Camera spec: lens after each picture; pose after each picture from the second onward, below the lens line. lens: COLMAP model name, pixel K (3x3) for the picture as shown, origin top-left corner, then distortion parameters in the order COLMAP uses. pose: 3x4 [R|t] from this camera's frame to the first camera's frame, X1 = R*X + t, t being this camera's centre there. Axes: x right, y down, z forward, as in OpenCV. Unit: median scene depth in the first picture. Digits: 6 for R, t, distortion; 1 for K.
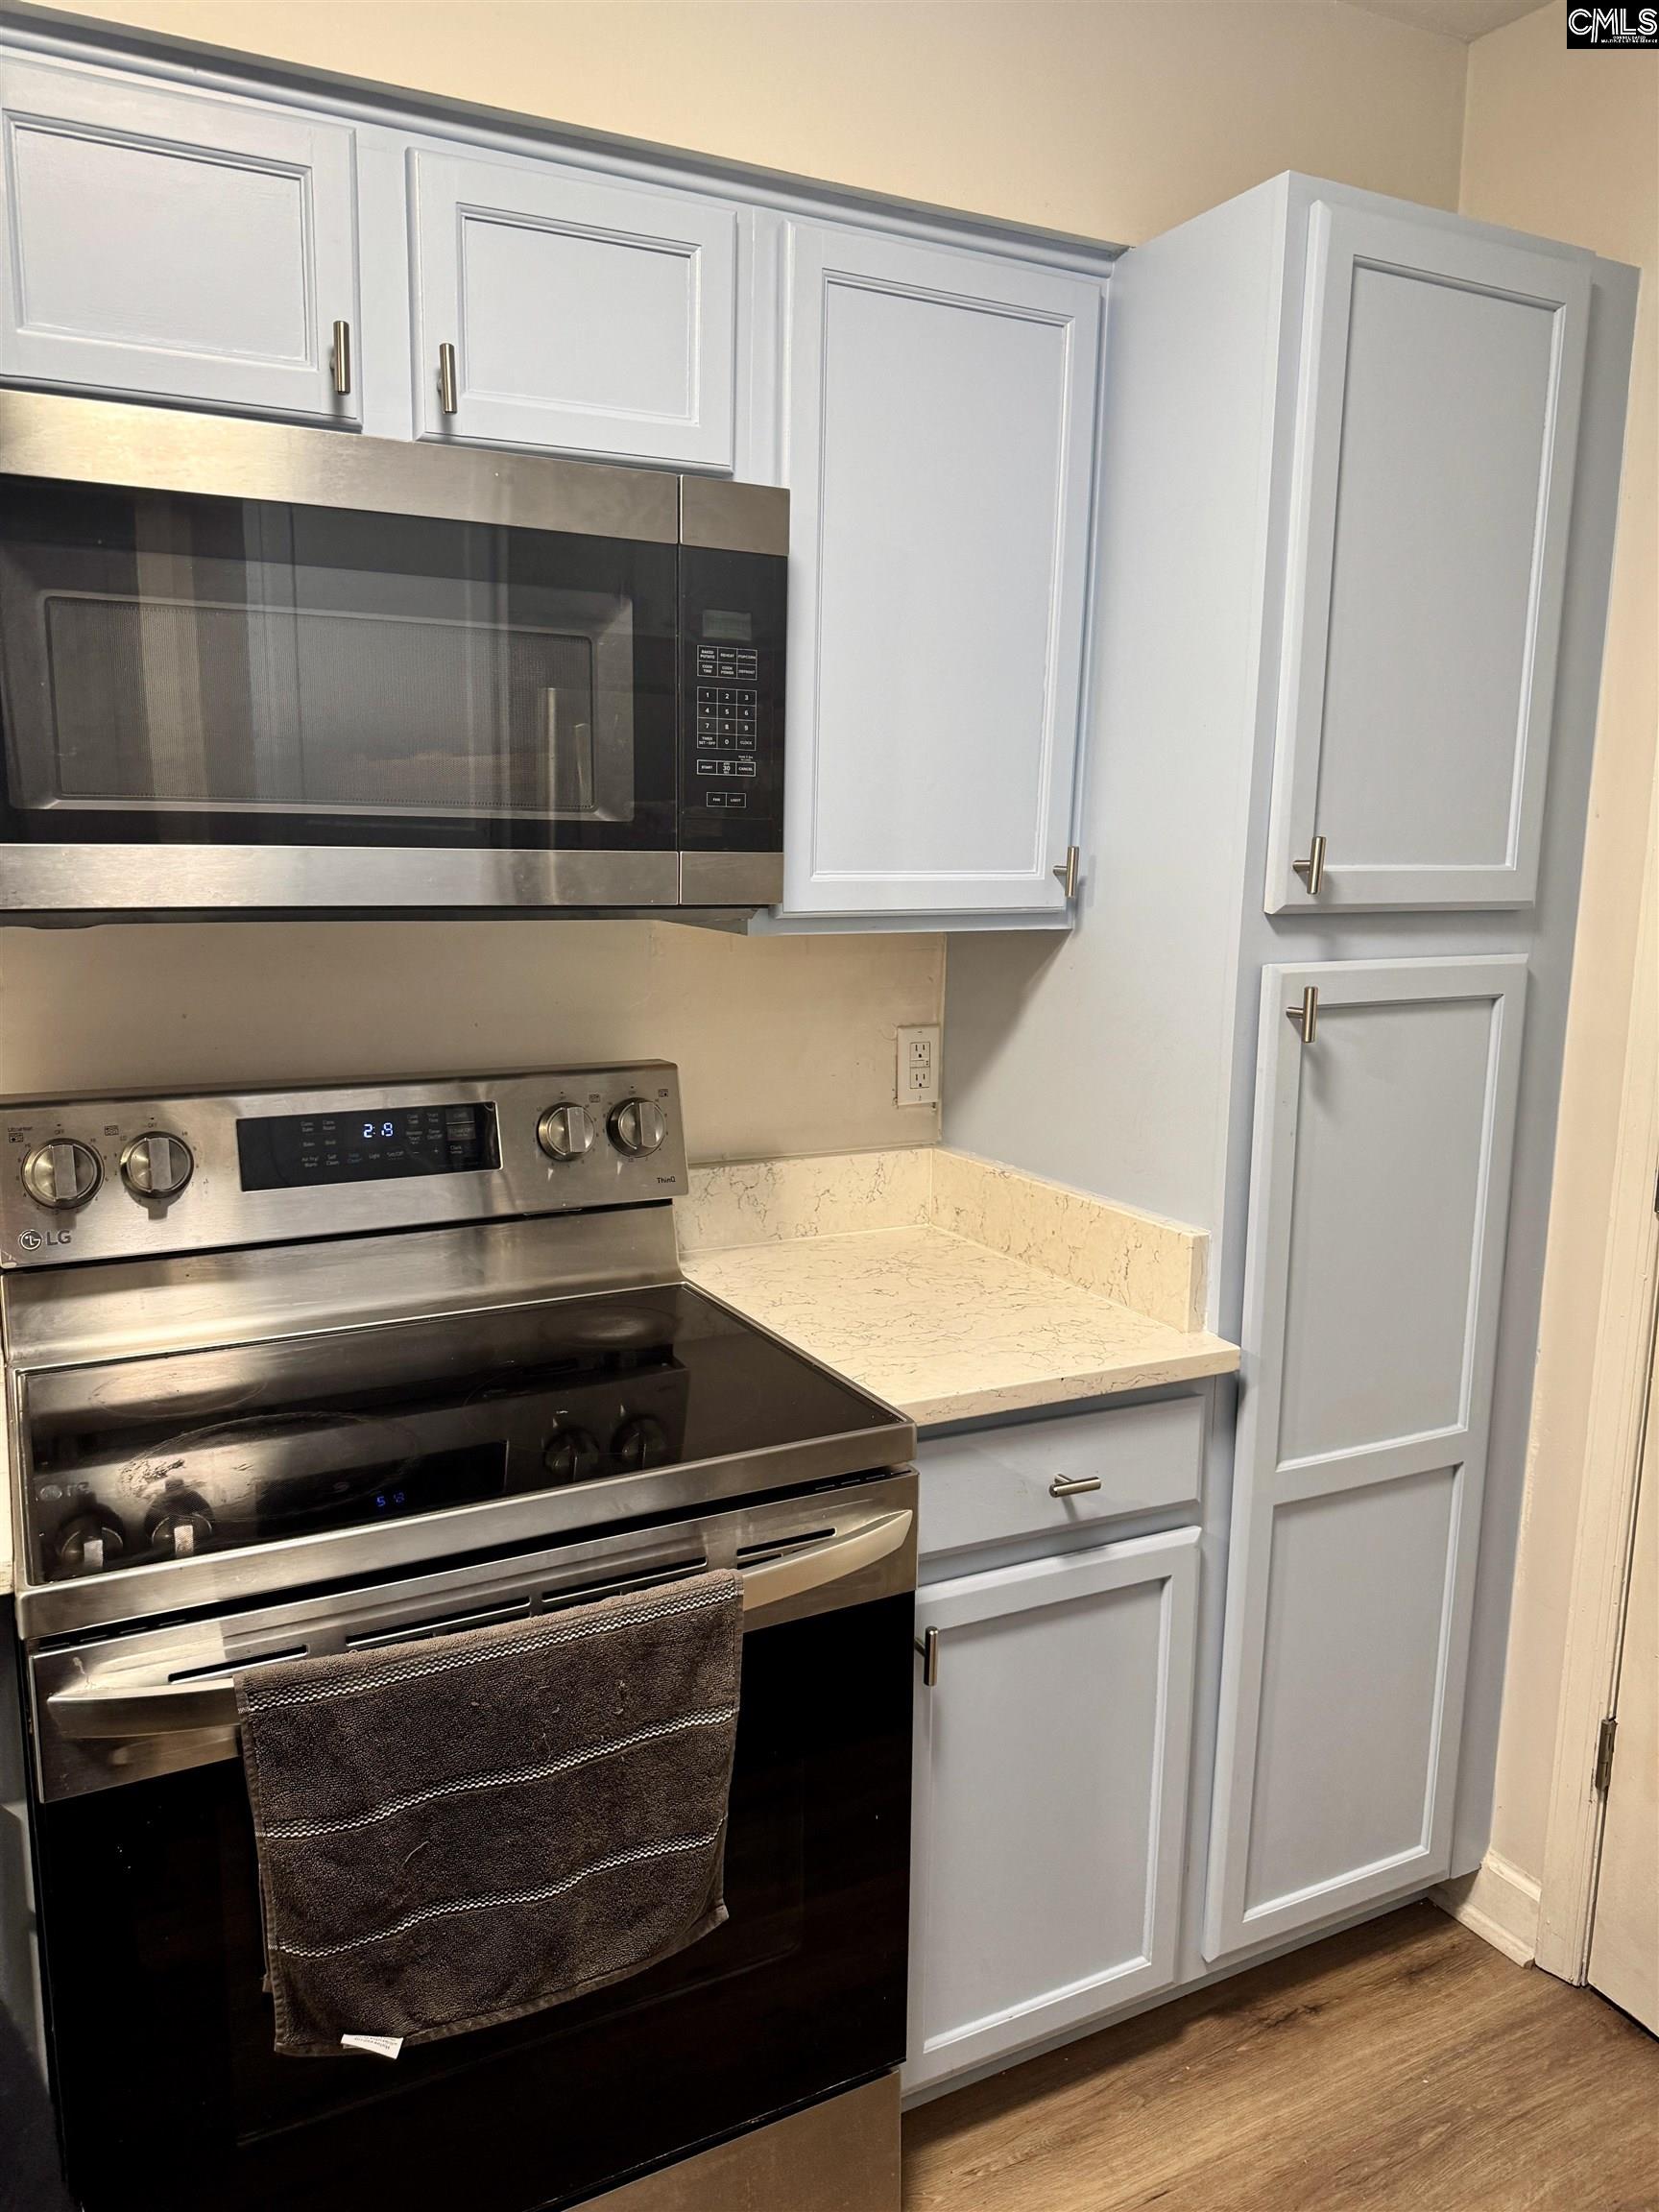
lens RADIAL K [[1557.1, 0, 826.8], [0, 1557.1, 1121.8], [0, 0, 1]] dist [0.051455, -0.067254]
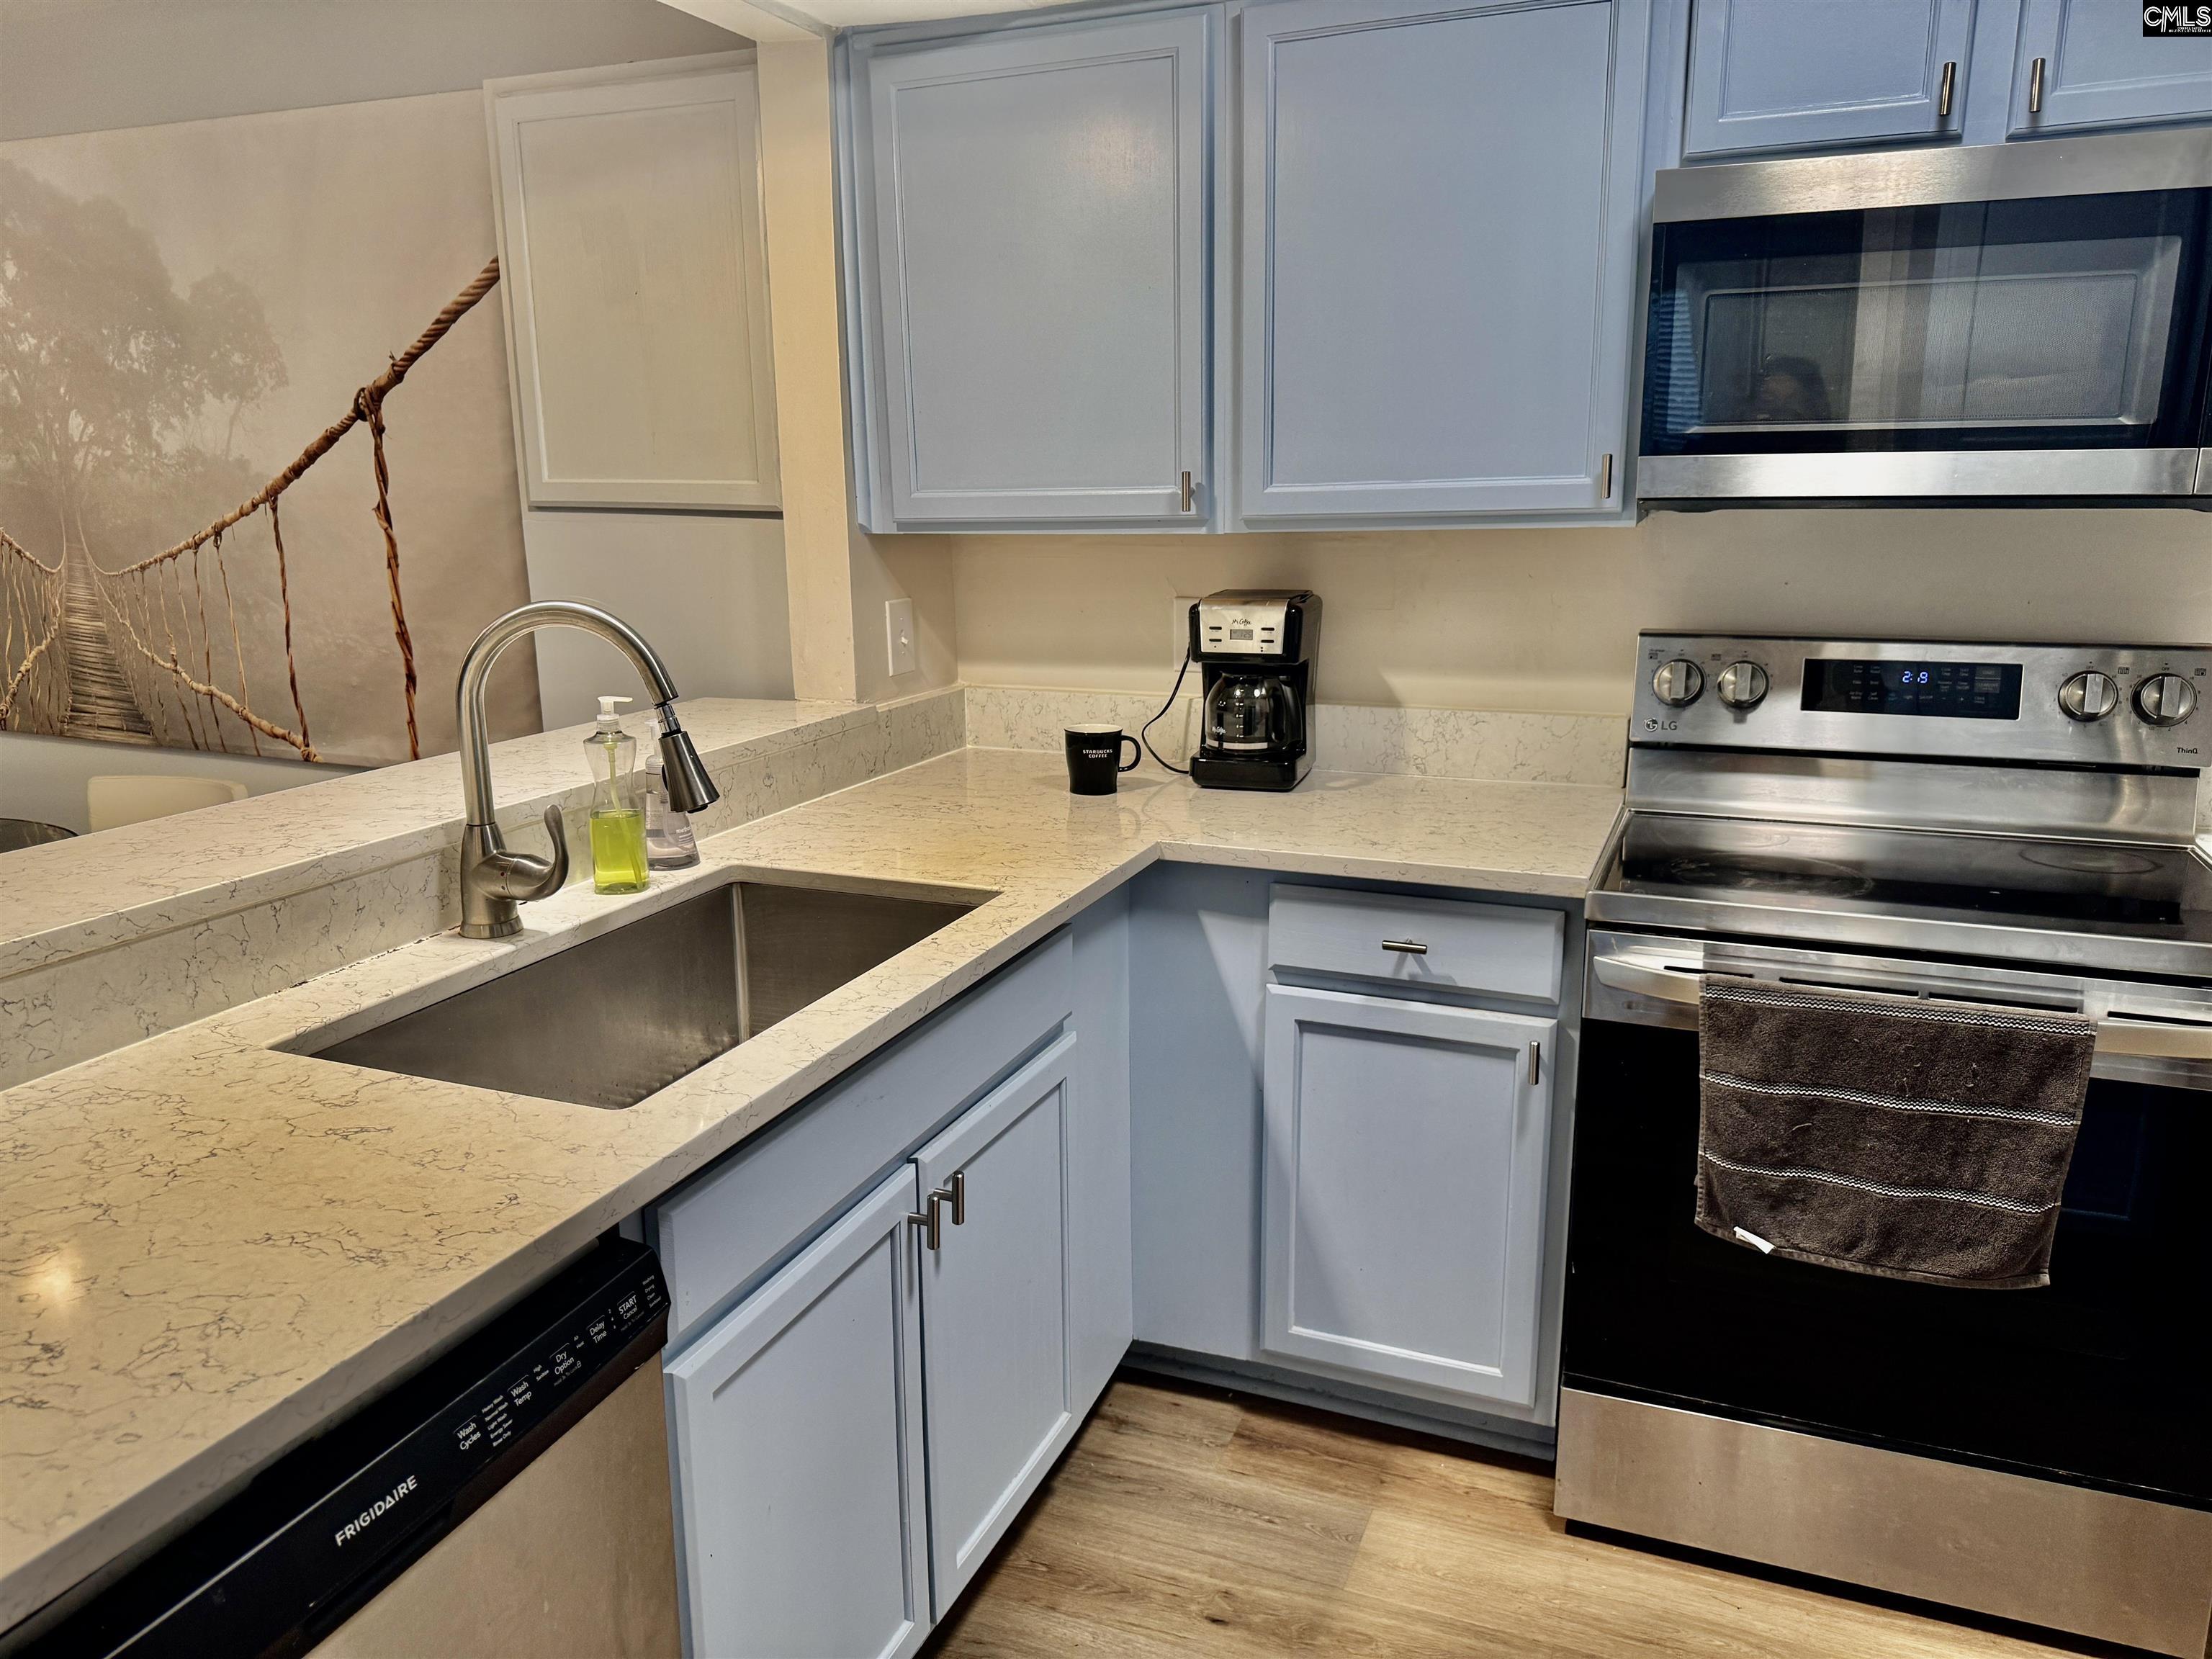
lens RADIAL K [[1557.1, 0, 1106.7], [0, 1557.1, 825.3], [0, 0, 1]] dist [0.051455, -0.067254]
pose [[0.638833, 0.151561, -0.754269, 0.305700], [-0.120157, 0.988028, 0.096765, 0.087798], [0.759905, 0.028814, 0.649396, -0.369346]]
